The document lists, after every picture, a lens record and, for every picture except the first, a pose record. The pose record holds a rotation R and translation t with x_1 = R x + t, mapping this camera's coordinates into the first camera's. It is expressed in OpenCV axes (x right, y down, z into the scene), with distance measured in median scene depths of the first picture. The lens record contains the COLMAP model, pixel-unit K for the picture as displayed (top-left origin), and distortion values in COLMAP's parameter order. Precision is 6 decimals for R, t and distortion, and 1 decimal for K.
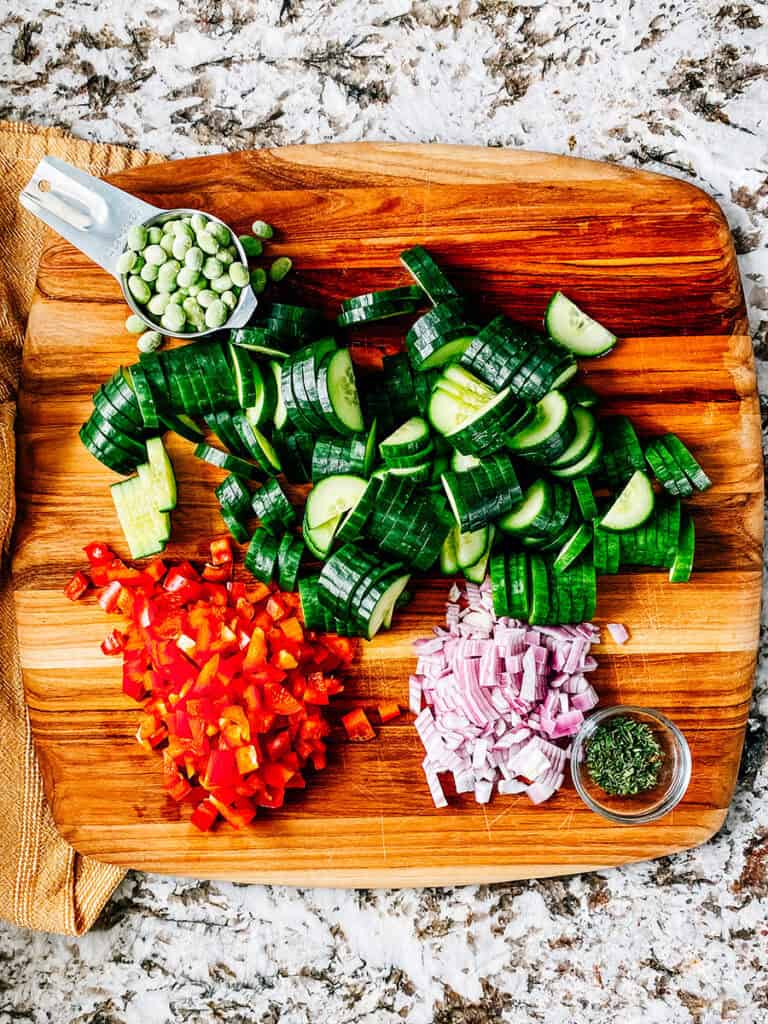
lens RADIAL K [[1047.1, 0, 382.2], [0, 1047.1, 505.1], [0, 0, 1]] dist [-0.010255, 0.000000]
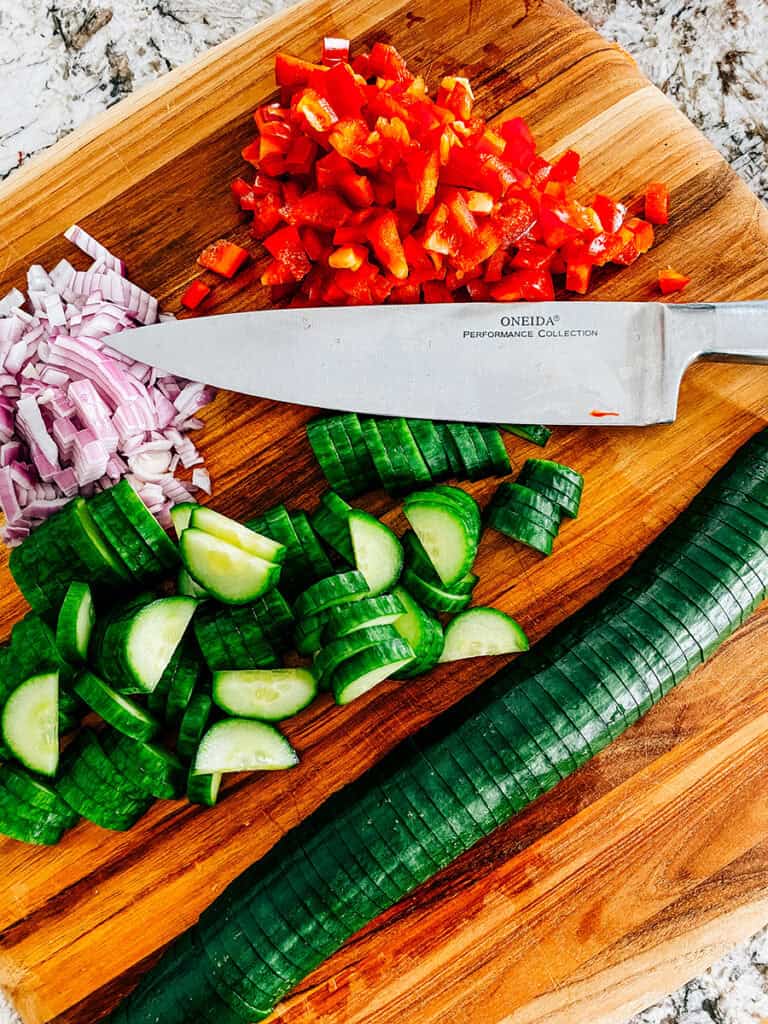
lens RADIAL K [[772.4, 0, 382.1], [0, 772.4, 512.2], [0, 0, 1]] dist [-0.014483, -0.004323]
pose [[-0.843422, 0.537175, 0.009082, -0.026875], [-0.531604, -0.836881, 0.130487, -0.067241], [0.077694, 0.105228, 0.991408, 0.496509]]
